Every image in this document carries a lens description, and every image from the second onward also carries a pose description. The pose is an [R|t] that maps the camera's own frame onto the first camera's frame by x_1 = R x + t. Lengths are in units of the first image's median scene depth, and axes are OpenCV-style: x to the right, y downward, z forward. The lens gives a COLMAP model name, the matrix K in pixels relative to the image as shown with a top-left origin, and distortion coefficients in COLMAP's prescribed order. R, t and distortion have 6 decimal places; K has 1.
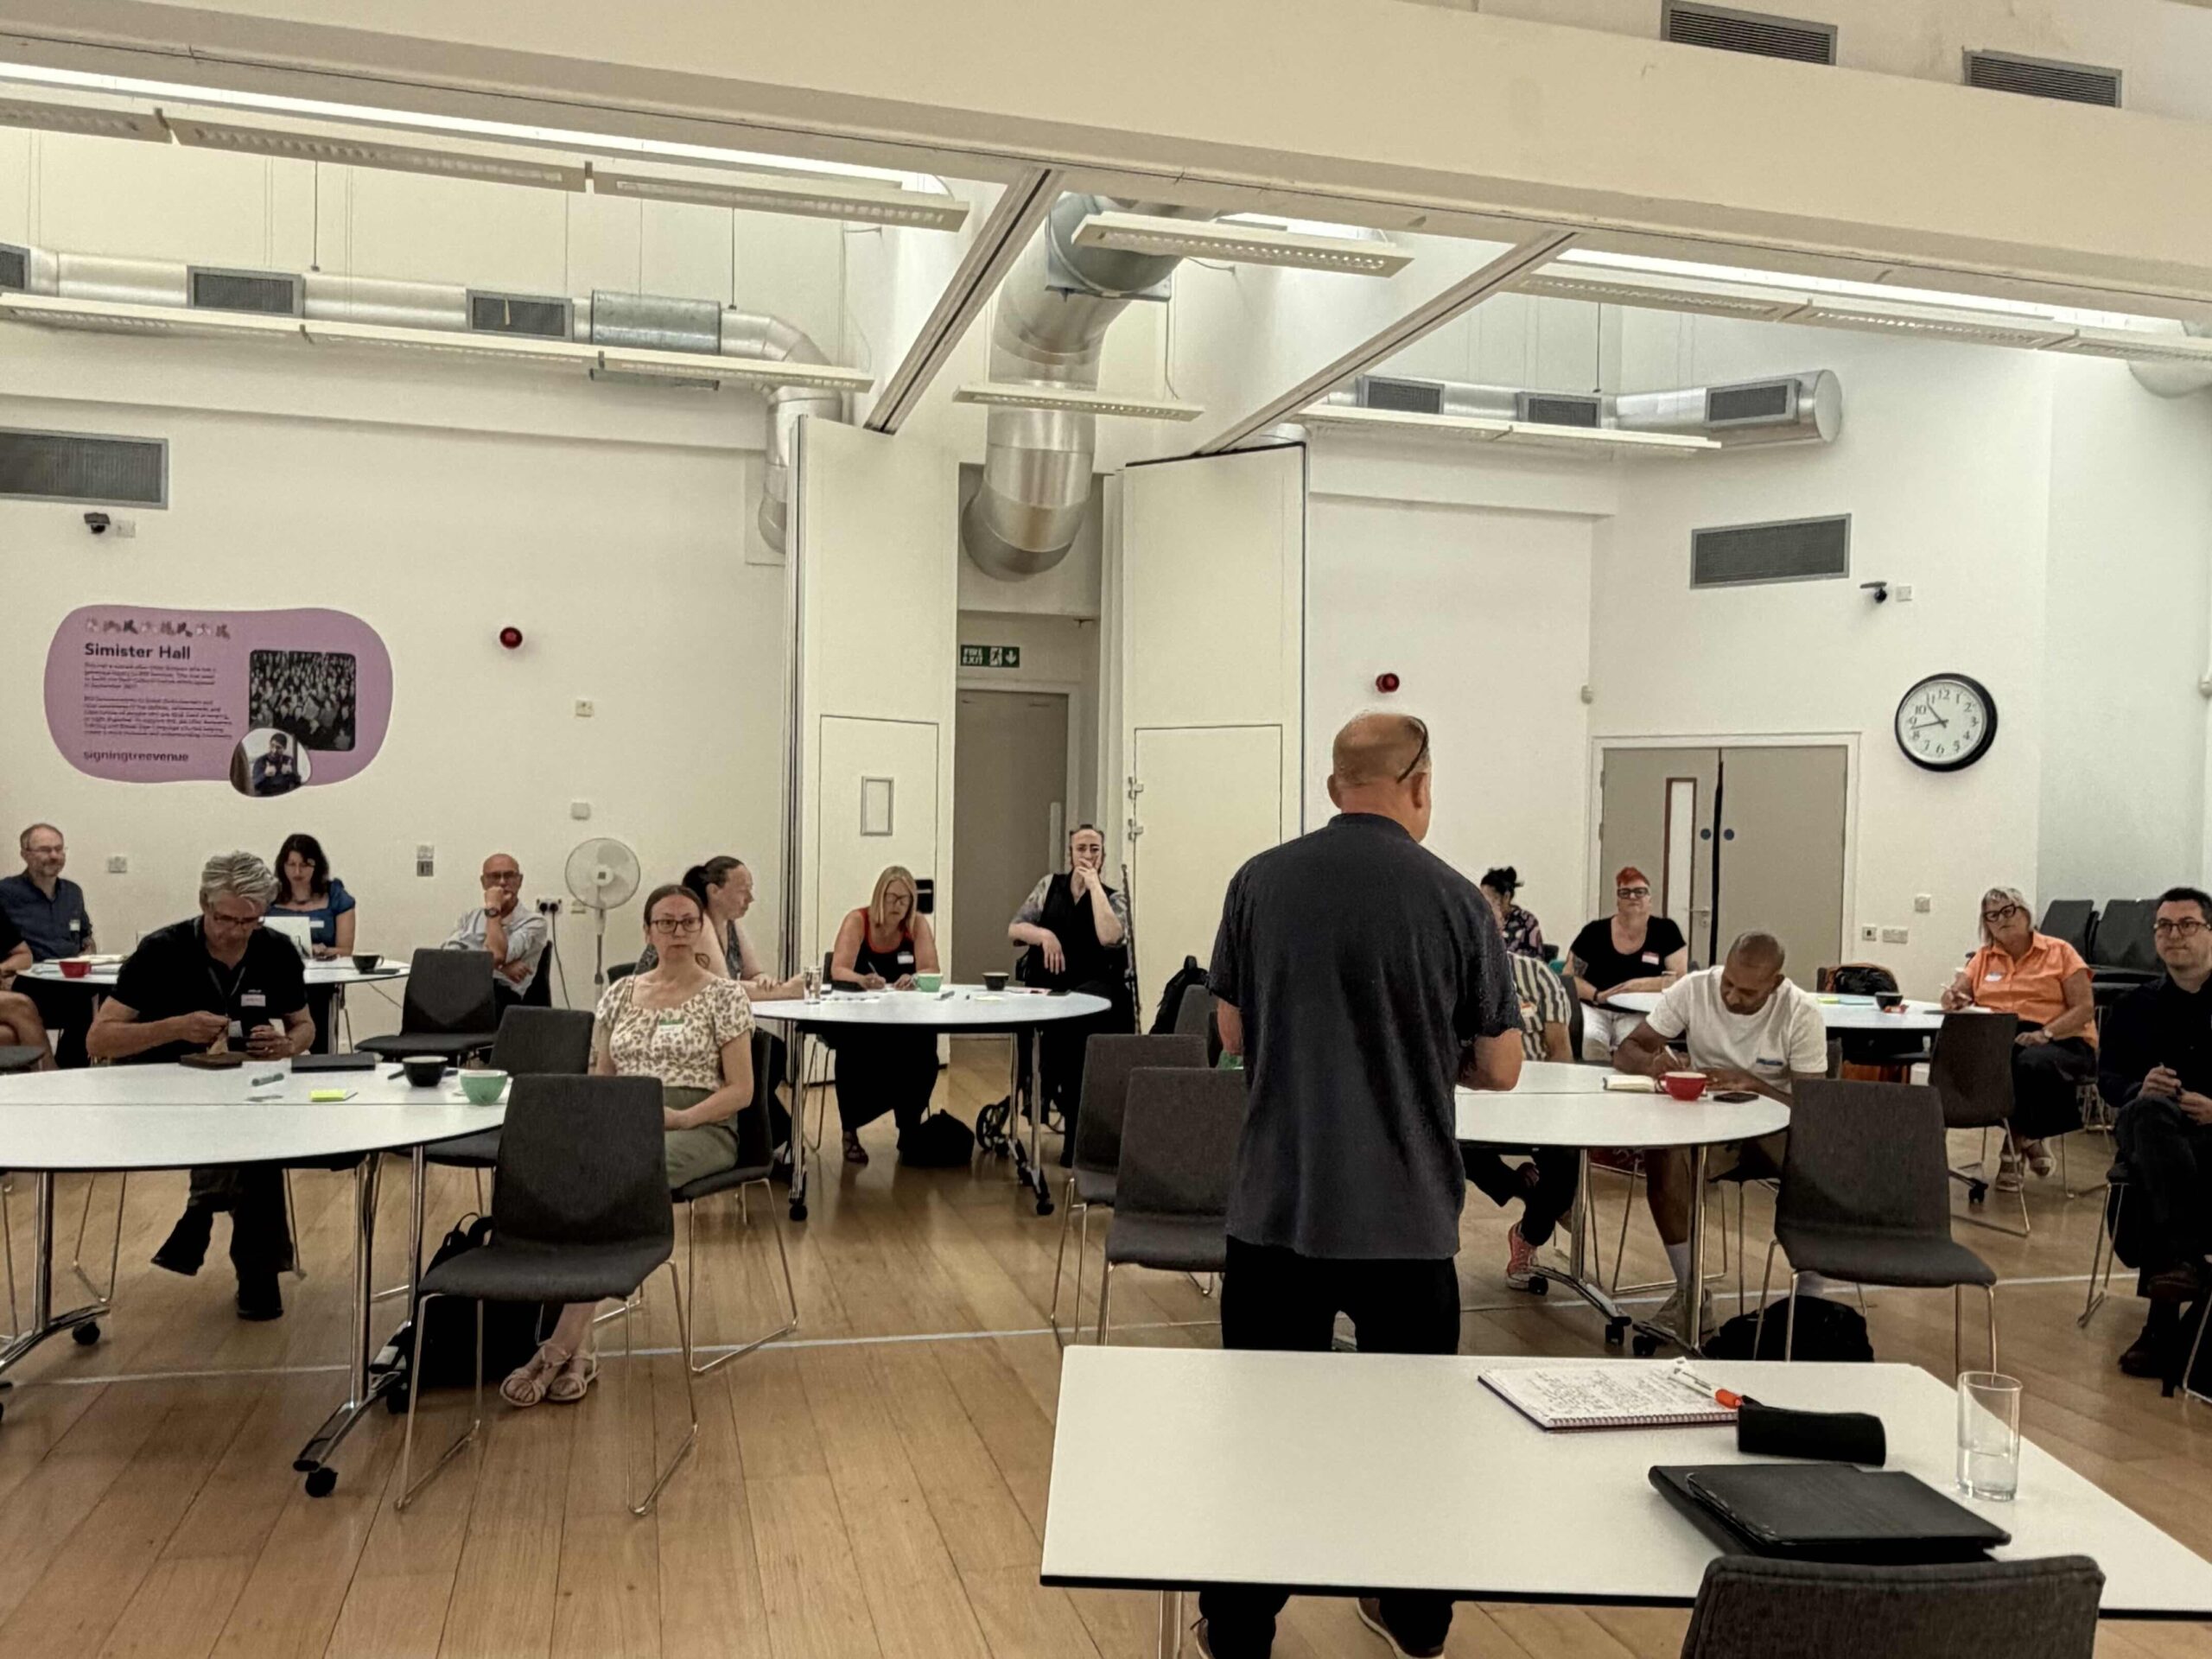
lens RADIAL K [[1749.9, 0, 1111.6], [0, 1749.9, 838.7], [0, 0, 1]] dist [-0.006896, -0.001943]
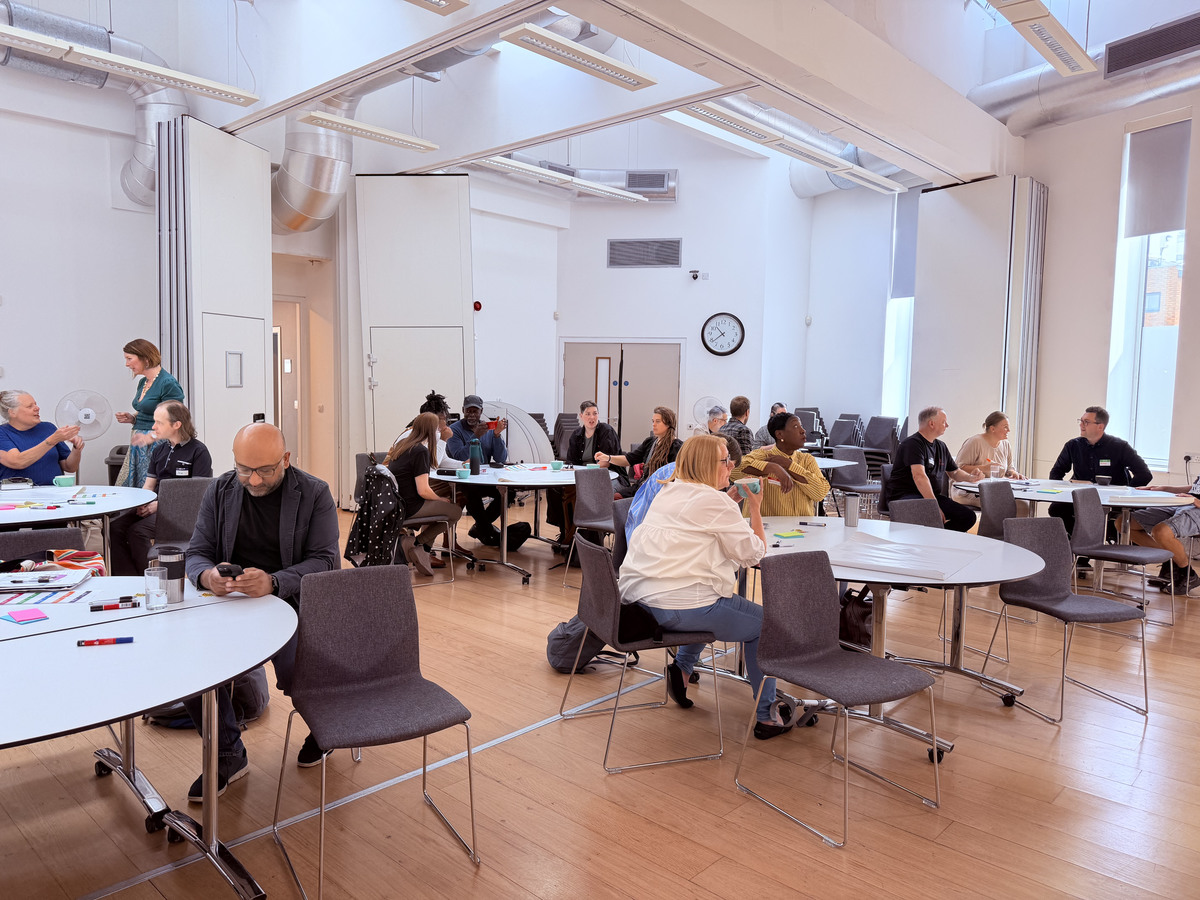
lens RADIAL K [[832.8, 0, 608.3], [0, 832.8, 456.2], [0, 0, 1]] dist [0.005120, -0.037340]
pose [[0.837906, -0.054483, 0.543089, -0.243407], [0.007694, 0.996086, 0.088058, -0.004032], [-0.545761, -0.069606, 0.835045, 0.148395]]
